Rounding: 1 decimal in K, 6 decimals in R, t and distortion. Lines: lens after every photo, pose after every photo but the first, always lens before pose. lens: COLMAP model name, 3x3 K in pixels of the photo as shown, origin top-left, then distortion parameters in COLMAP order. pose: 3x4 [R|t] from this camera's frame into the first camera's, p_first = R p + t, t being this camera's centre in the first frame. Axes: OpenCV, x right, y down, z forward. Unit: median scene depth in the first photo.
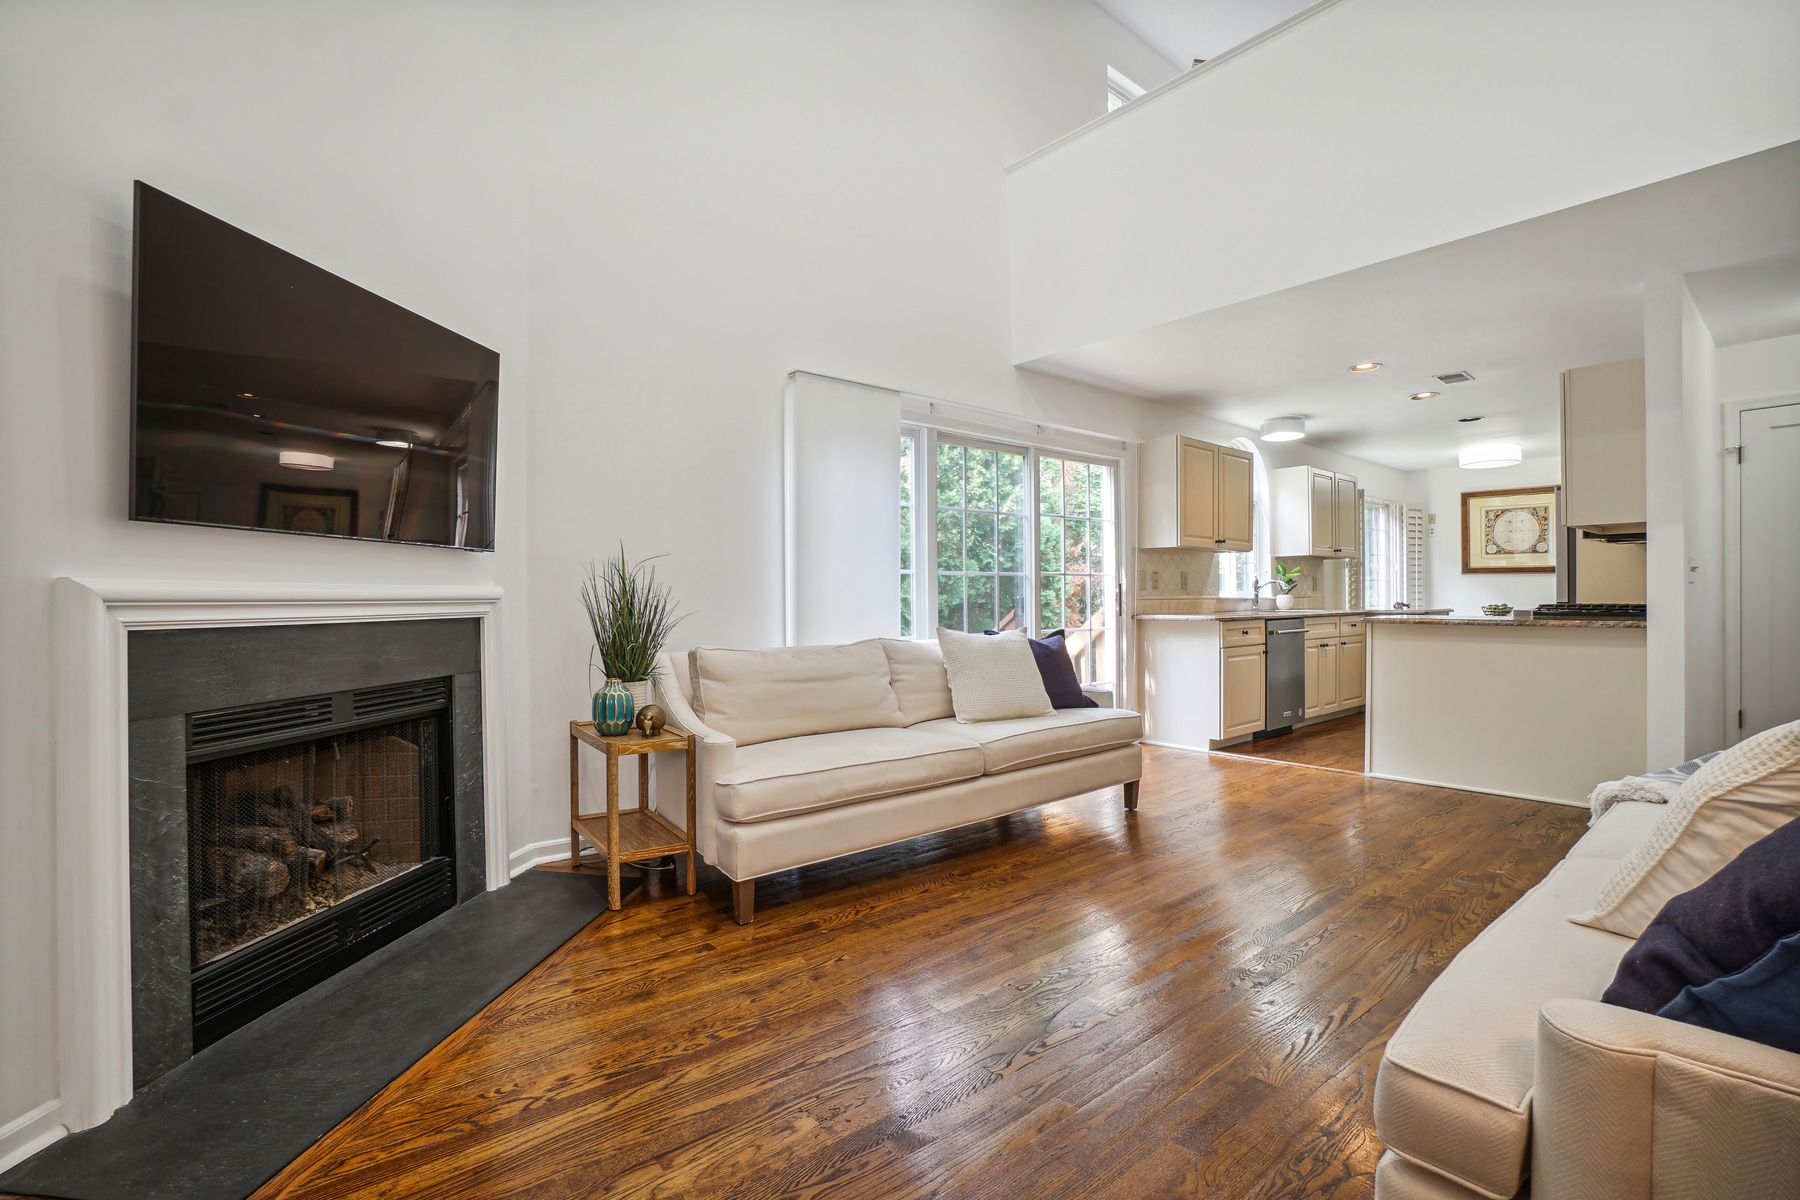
lens RADIAL K [[810.0, 0, 888.7], [0, 810.0, 589.8], [0, 0, 1]] dist [-0.030865, 0.000056]
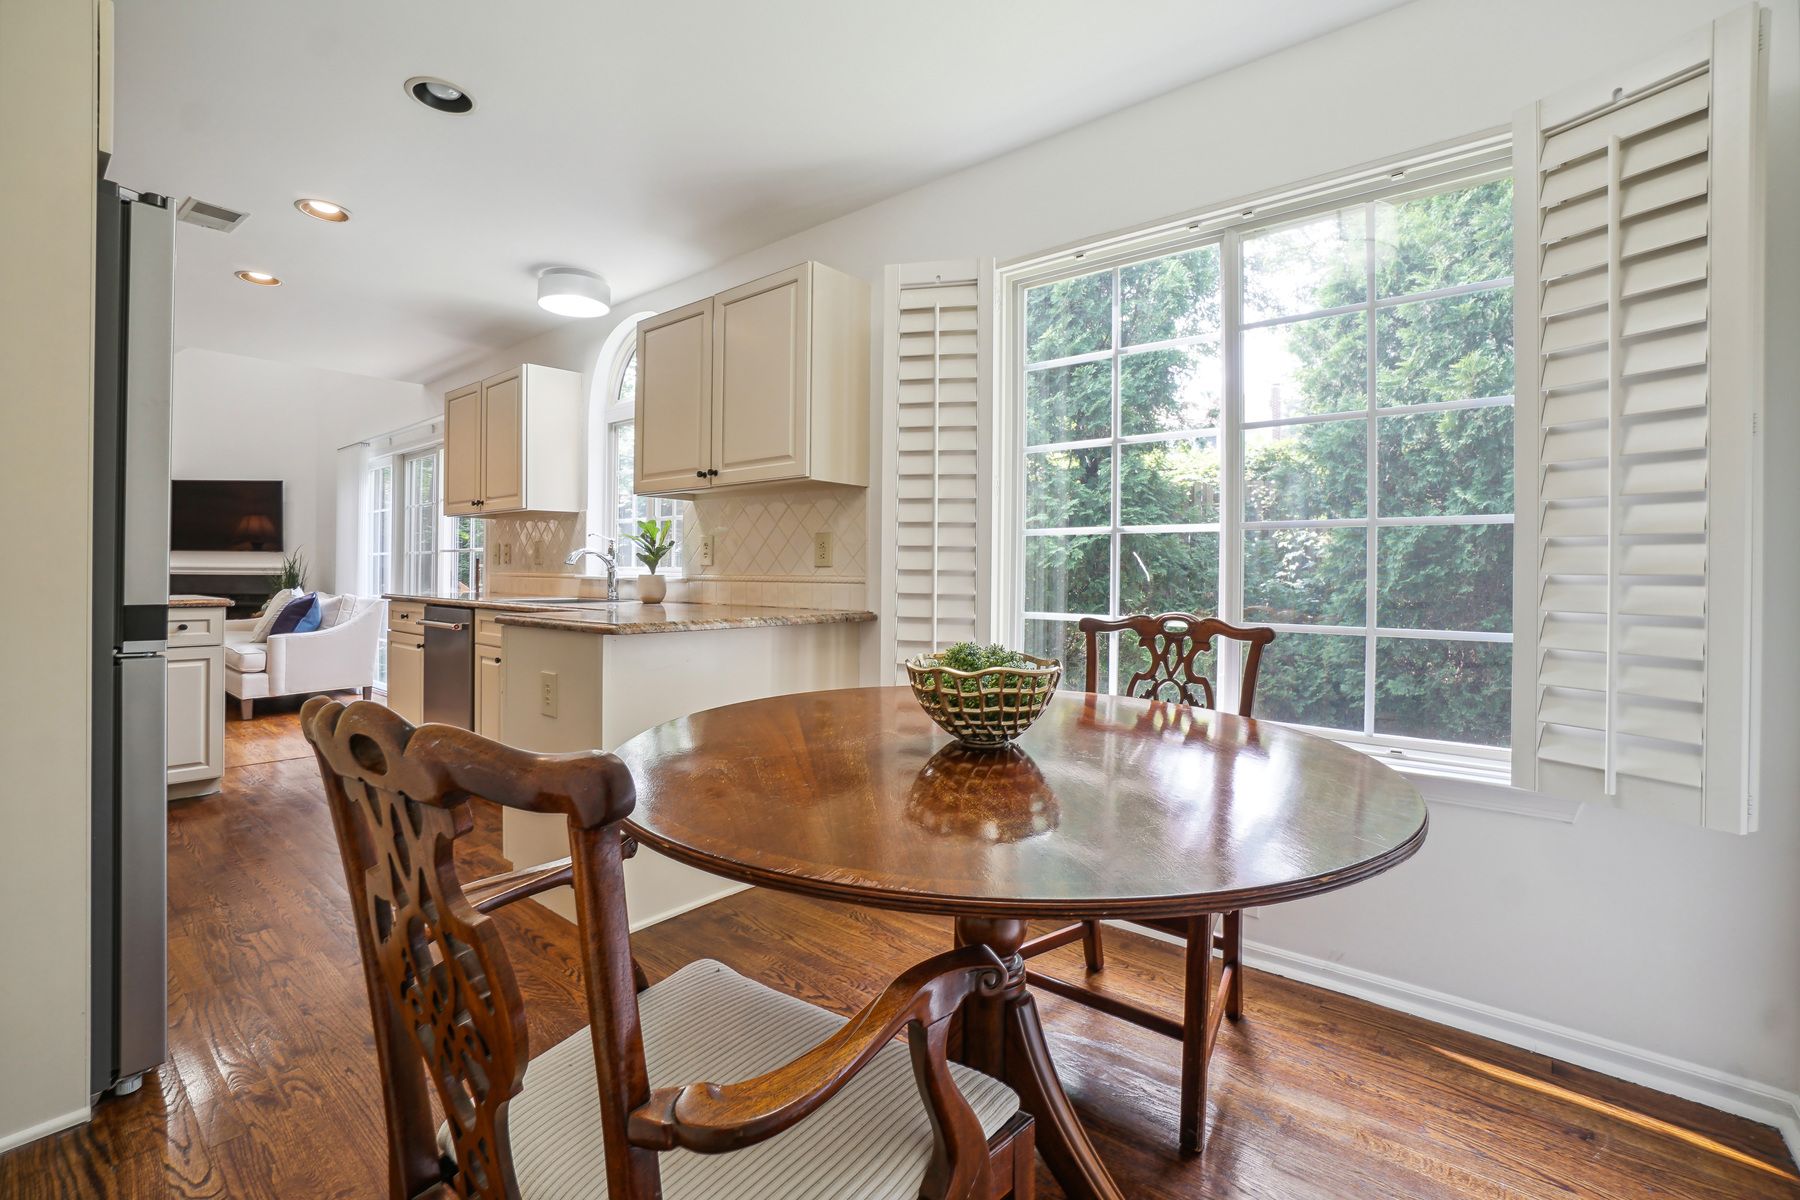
lens RADIAL K [[796.7, 0, 899.8], [0, 796.7, 574.3], [0, 0, 1]] dist [-0.051836, -0.000006]
pose [[0.195453, 0.008438, -0.980677, 2.962506], [-0.003473, 0.999963, 0.007912, 0.002466], [0.980707, 0.001860, 0.195475, 2.981522]]
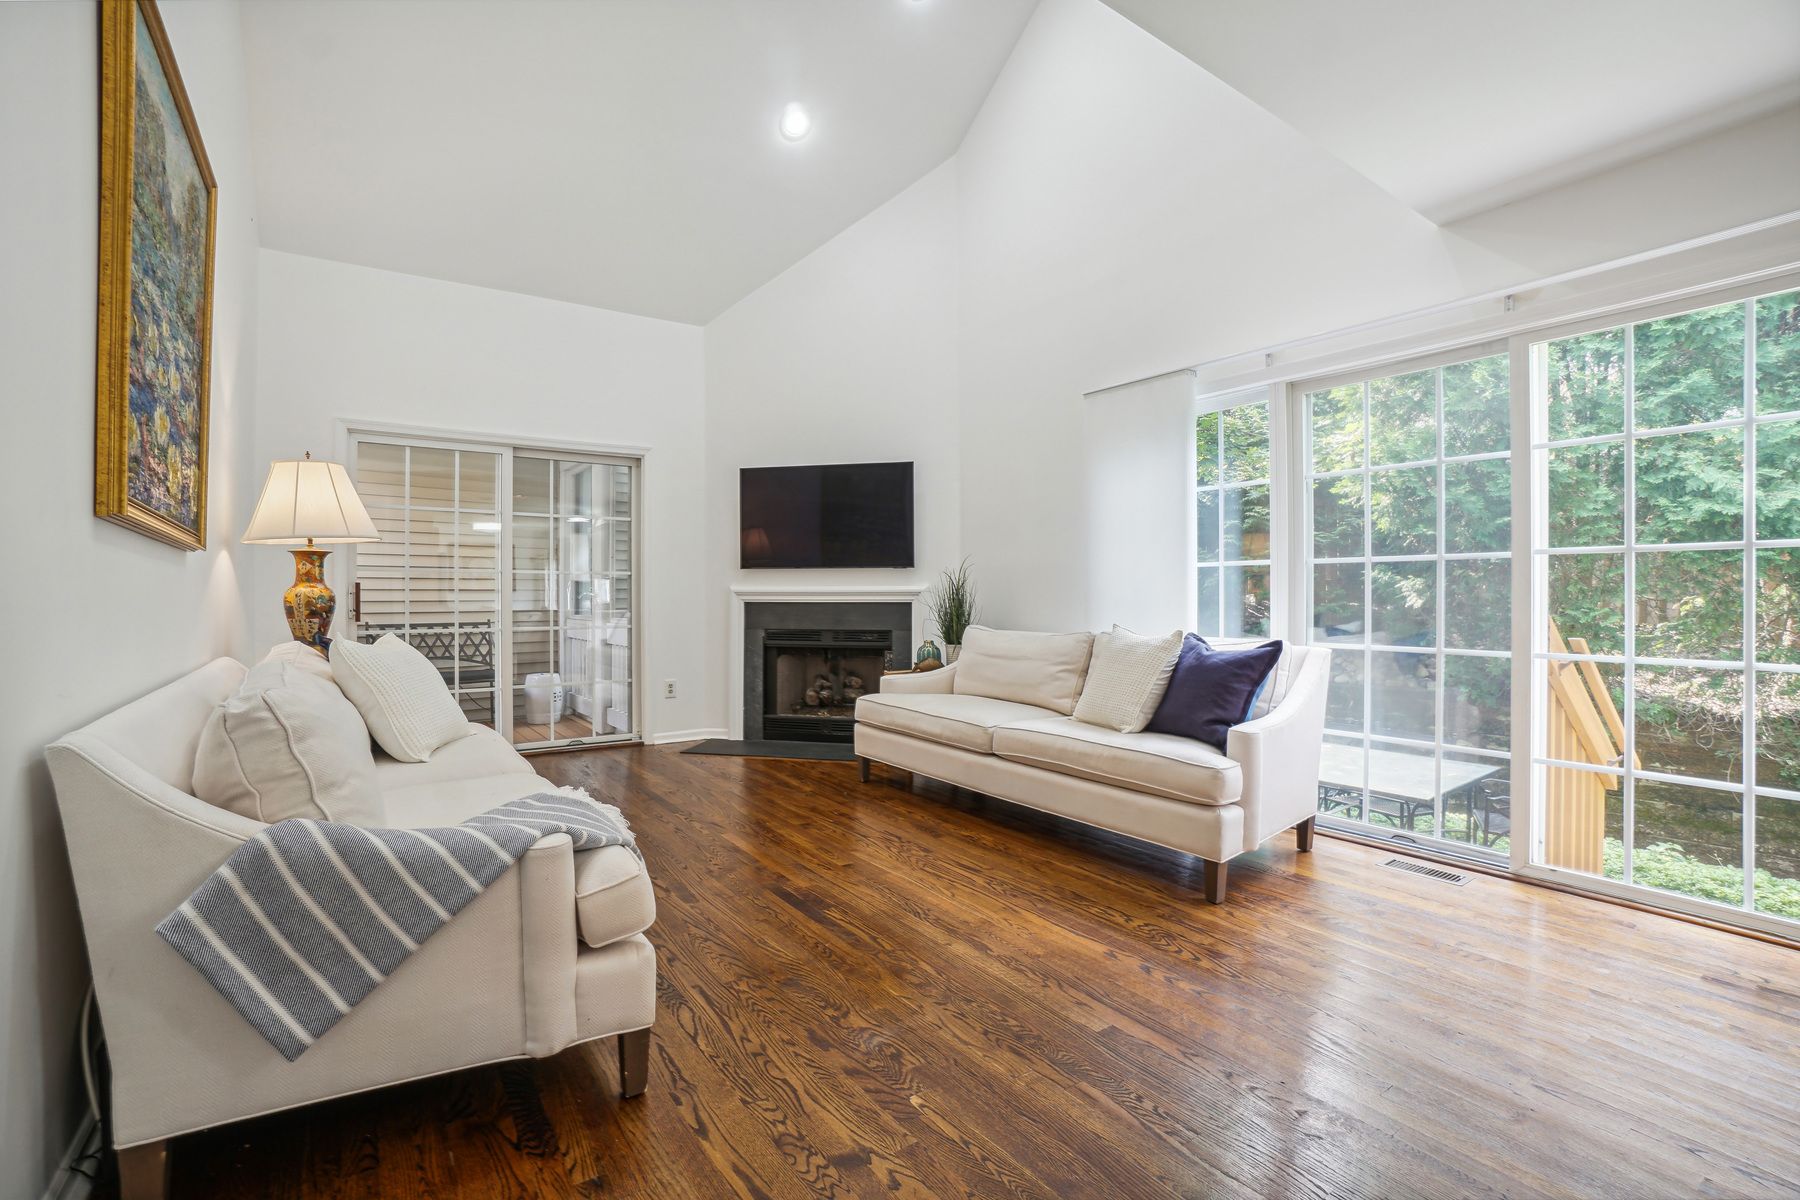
lens RADIAL K [[810.0, 0, 888.7], [0, 810.0, 589.8], [0, 0, 1]] dist [-0.030865, 0.000056]
pose [[-0.085250, 0.002930, -0.996355, 1.636575], [0.012115, 0.999925, 0.001904, -0.000167], [0.996286, -0.011909, -0.085279, 1.273048]]
